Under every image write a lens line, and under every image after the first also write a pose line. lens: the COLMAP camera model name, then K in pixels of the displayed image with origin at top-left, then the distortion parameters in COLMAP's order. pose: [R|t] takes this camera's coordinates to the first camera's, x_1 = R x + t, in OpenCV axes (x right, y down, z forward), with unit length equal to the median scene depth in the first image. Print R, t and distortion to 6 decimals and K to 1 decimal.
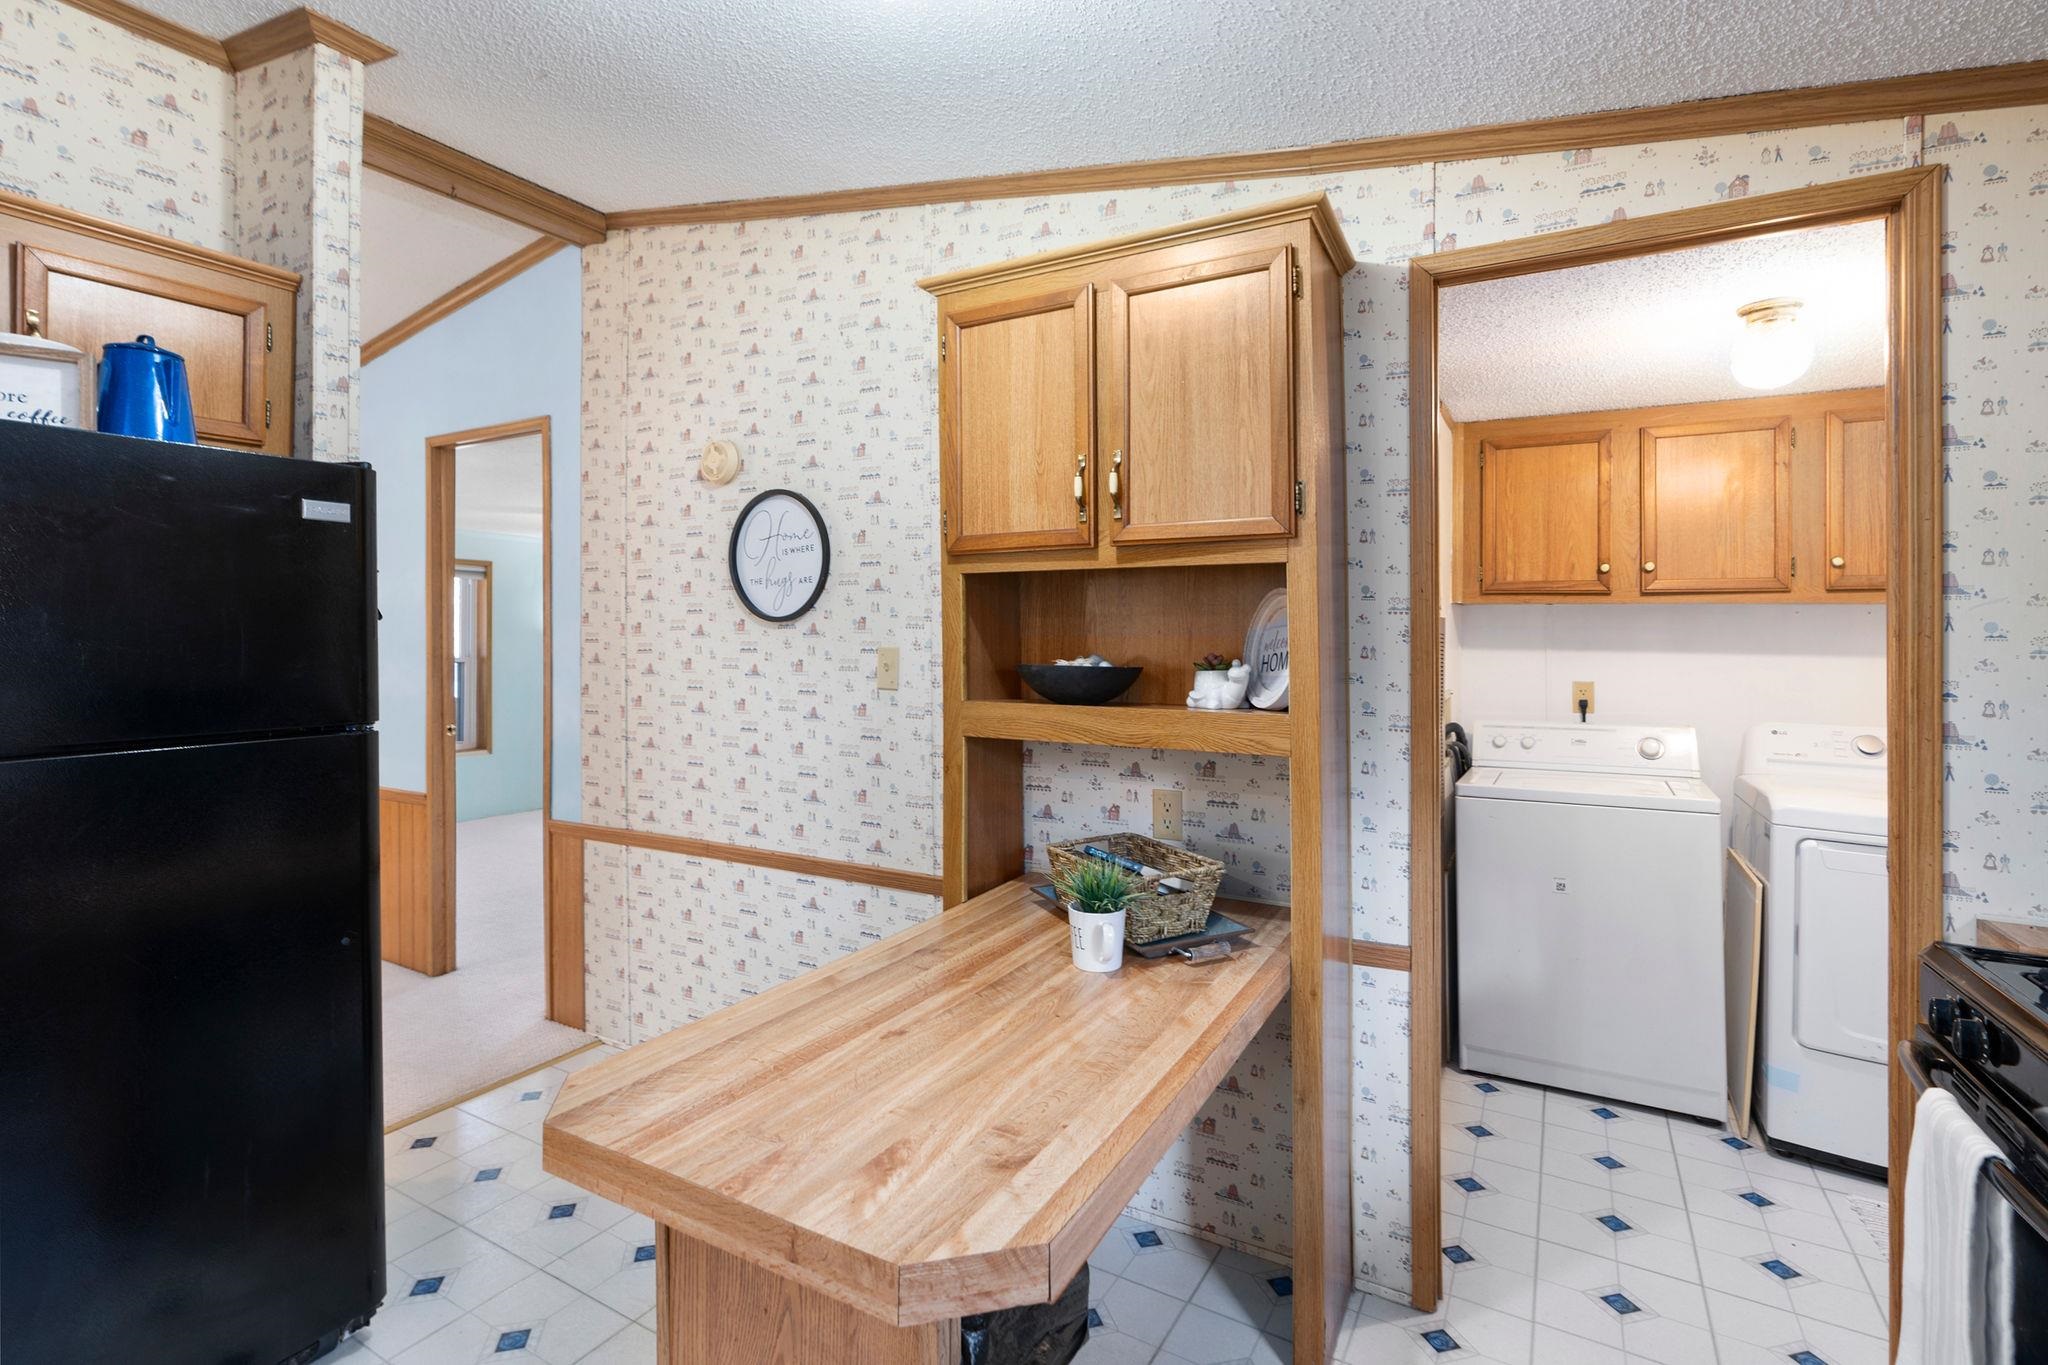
lens RADIAL K [[948.4, 0, 1020.3], [0, 948.4, 642.6], [0, 0, 1]] dist [-0.007808, 0.000776]
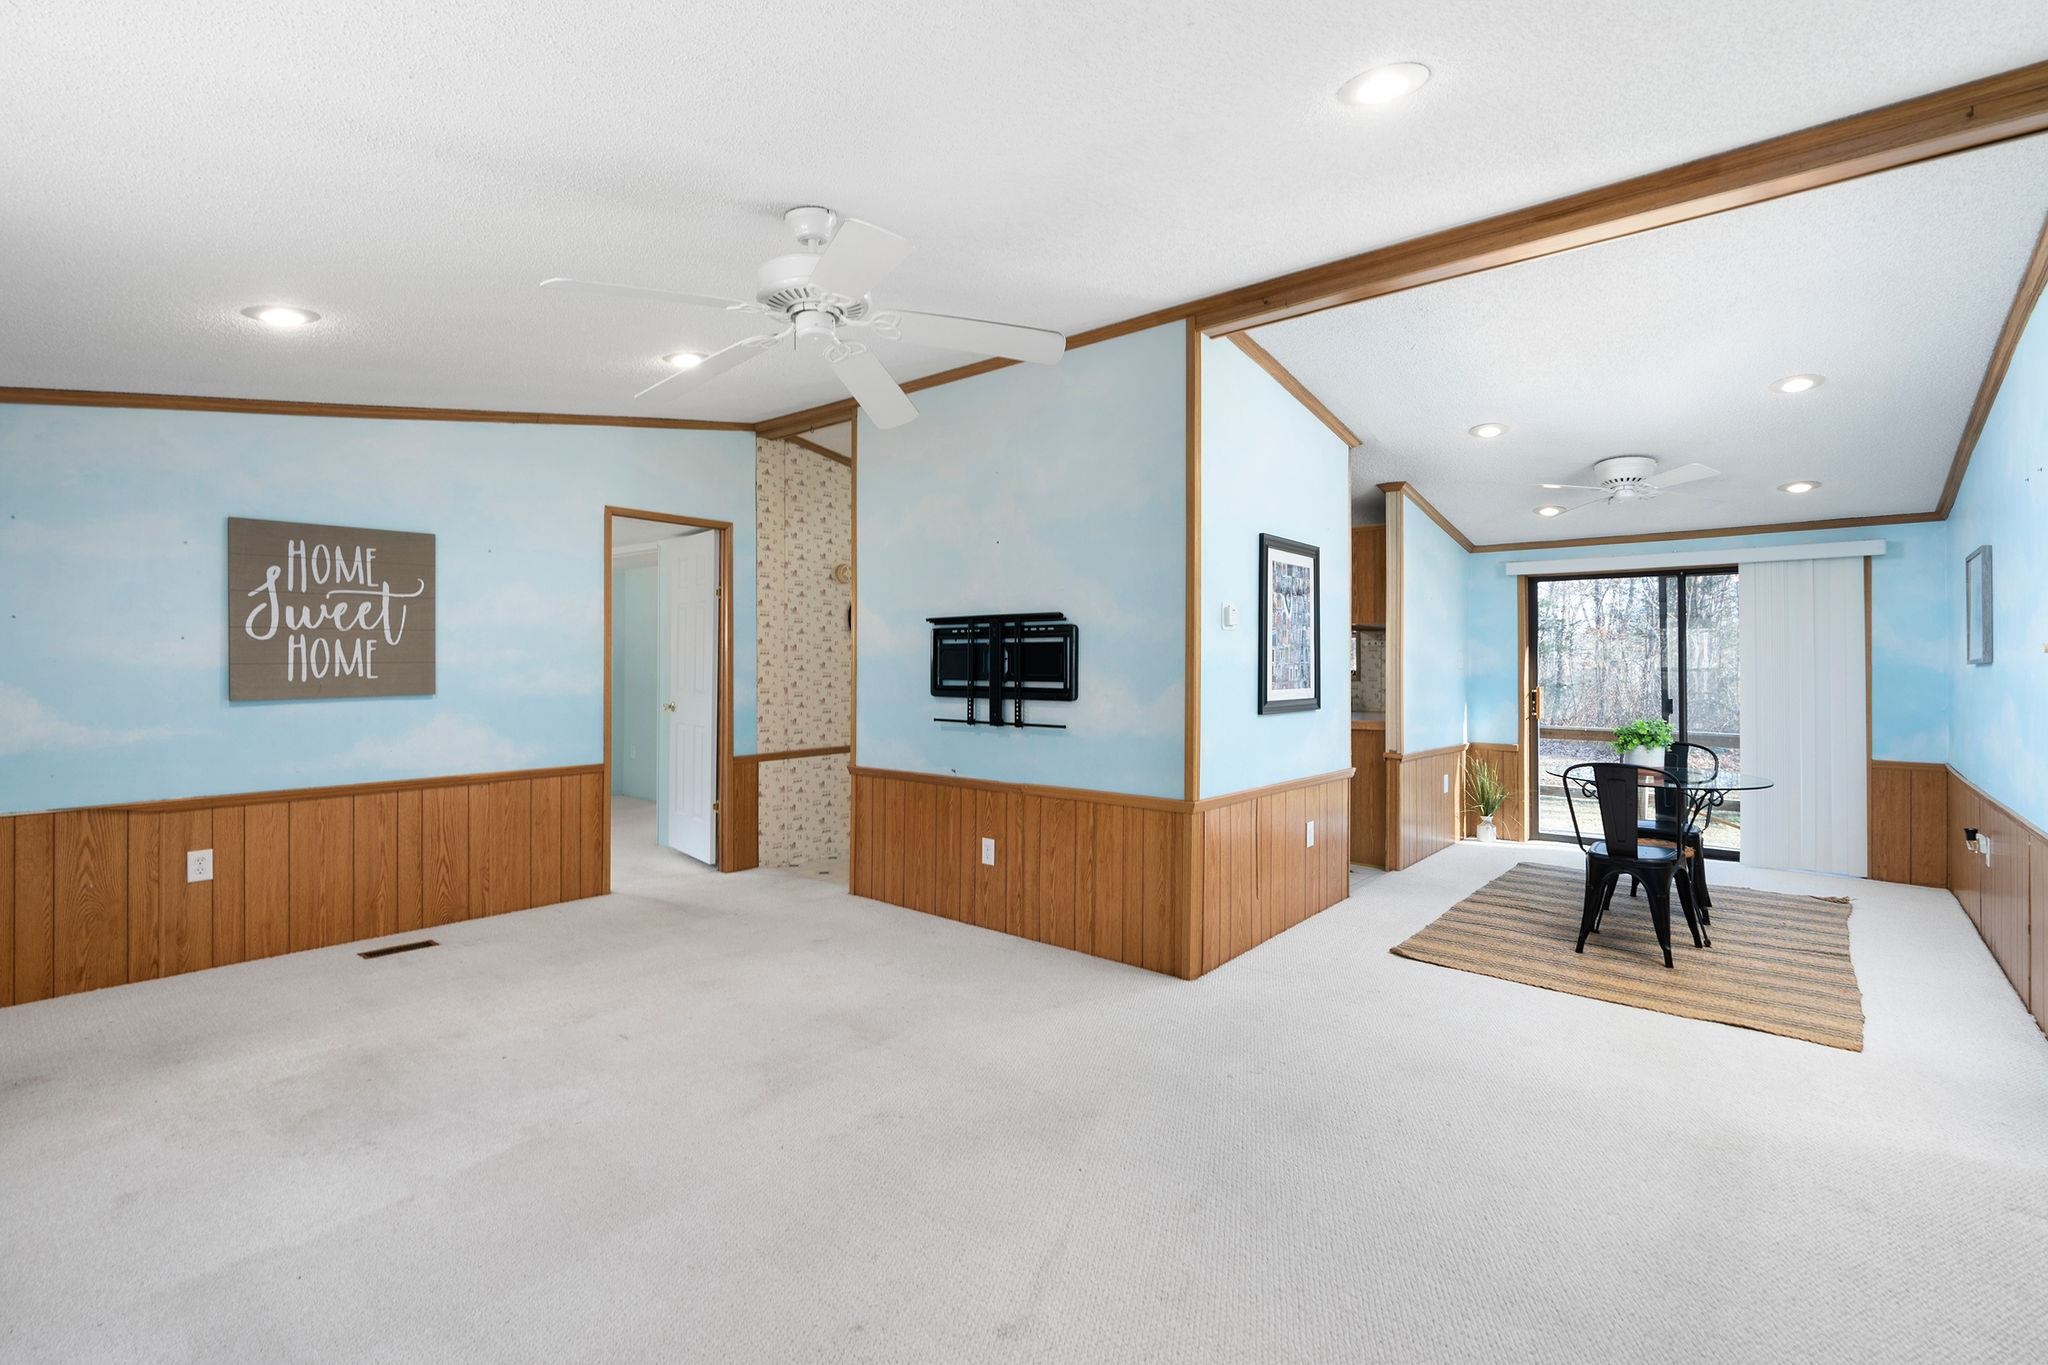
lens RADIAL K [[948.4, 0, 1017.5], [0, 948.4, 676.9], [0, 0, 1]] dist [-0.007808, 0.000776]
pose [[0.173988, -0.017409, 0.984594, -2.275807], [-0.001277, 0.999839, 0.017904, 0.010275], [-0.984747, -0.004373, 0.173938, 0.199197]]
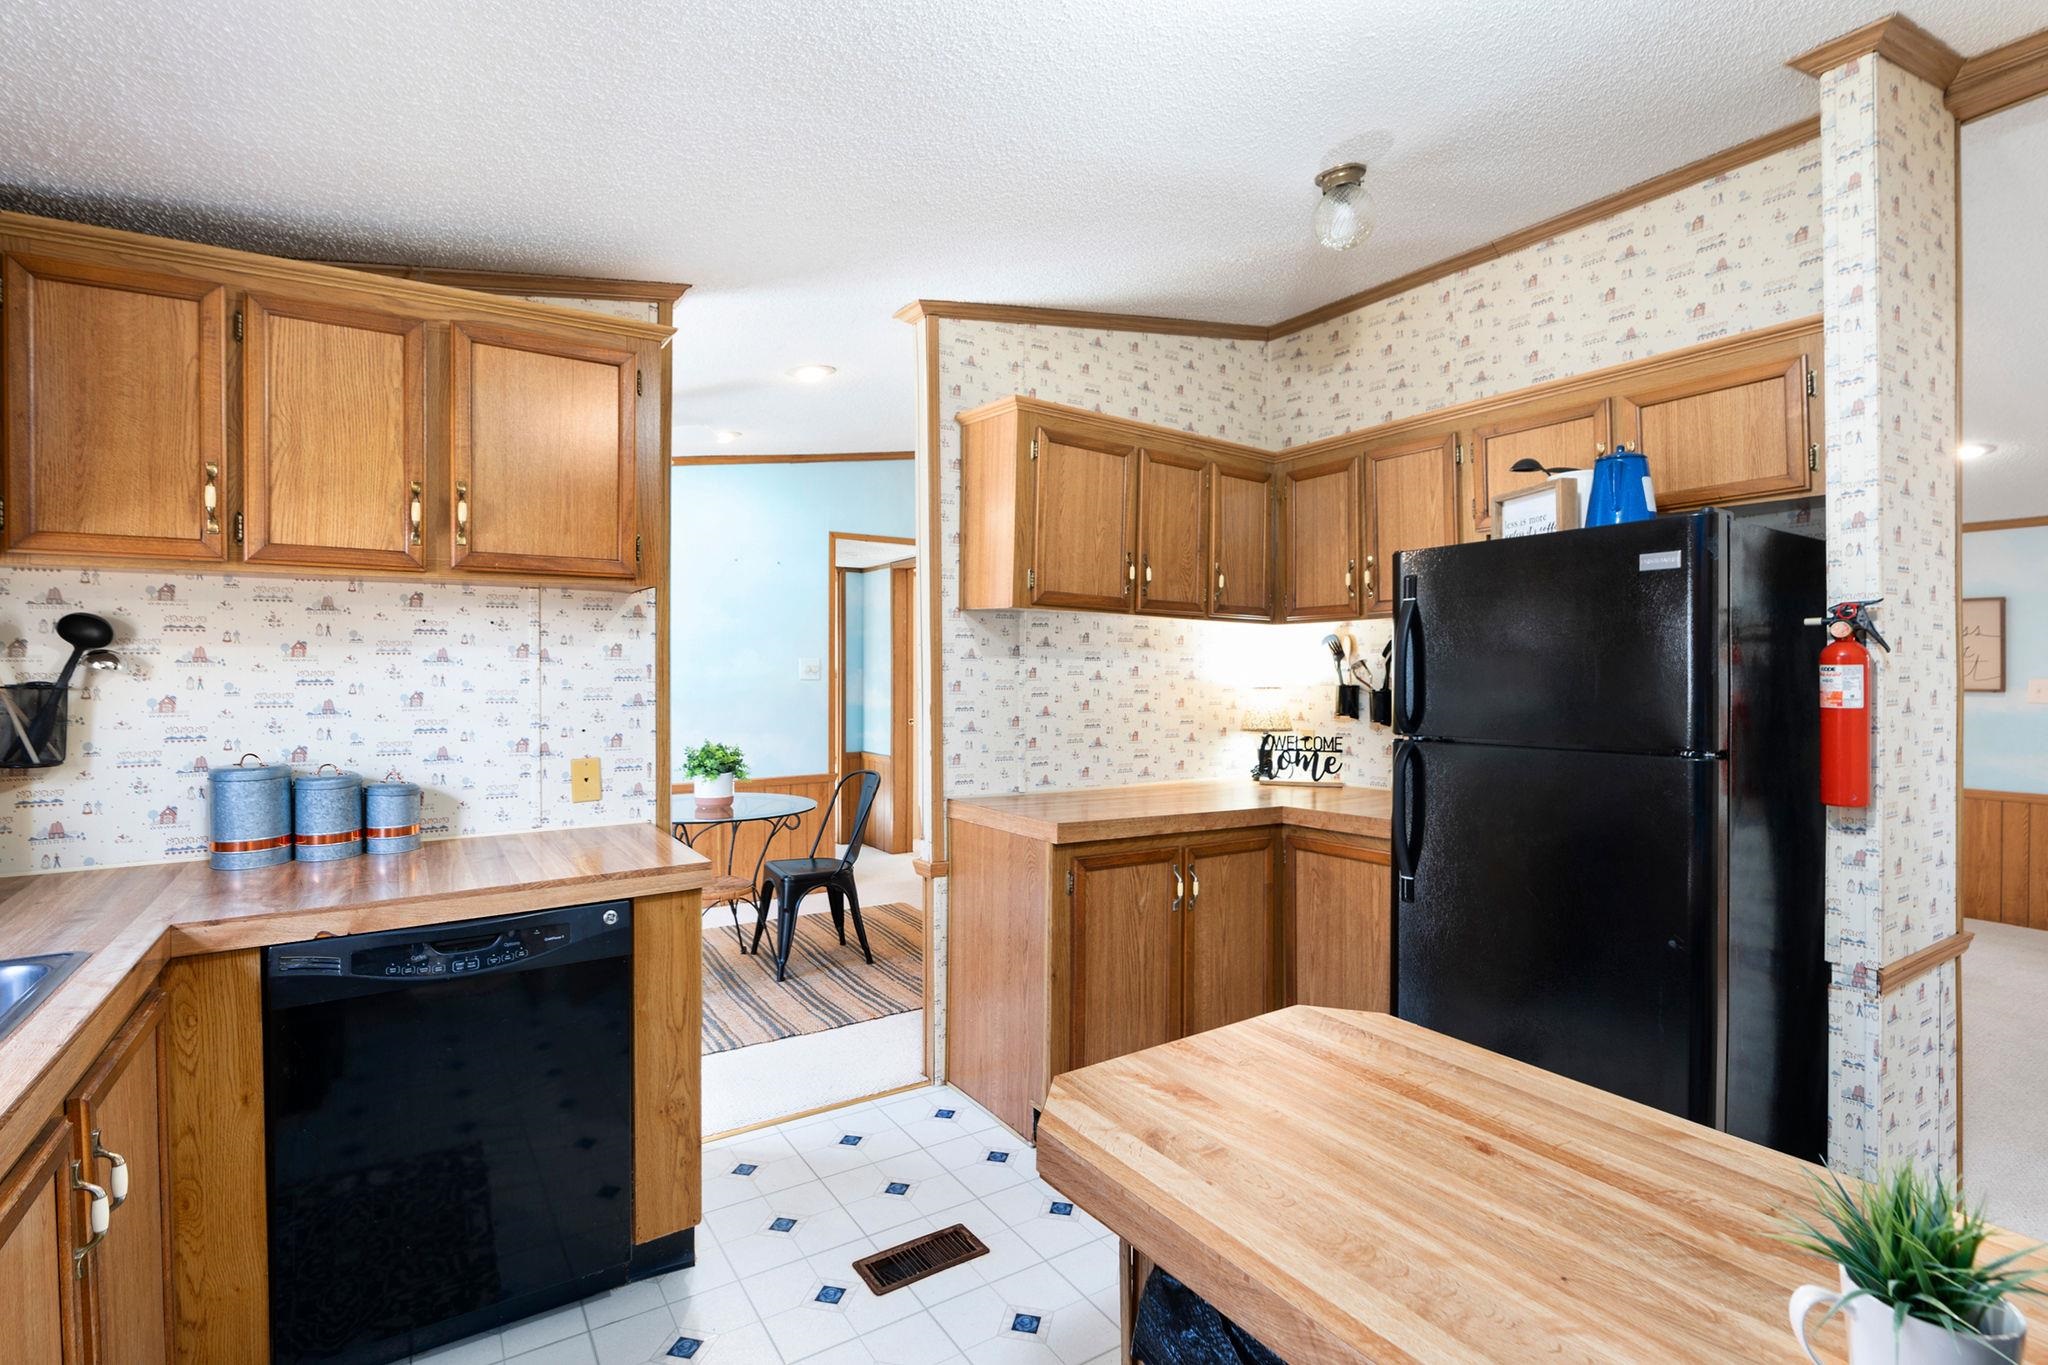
lens RADIAL K [[948.4, 0, 1021.0], [0, 948.4, 685.6], [0, 0, 1]] dist [-0.007808, 0.000776]
pose [[-0.439350, 0.011499, -0.898243, 0.359605], [-0.004984, 0.999871, 0.015237, -0.001103], [0.898302, 0.011171, -0.439236, 0.455884]]
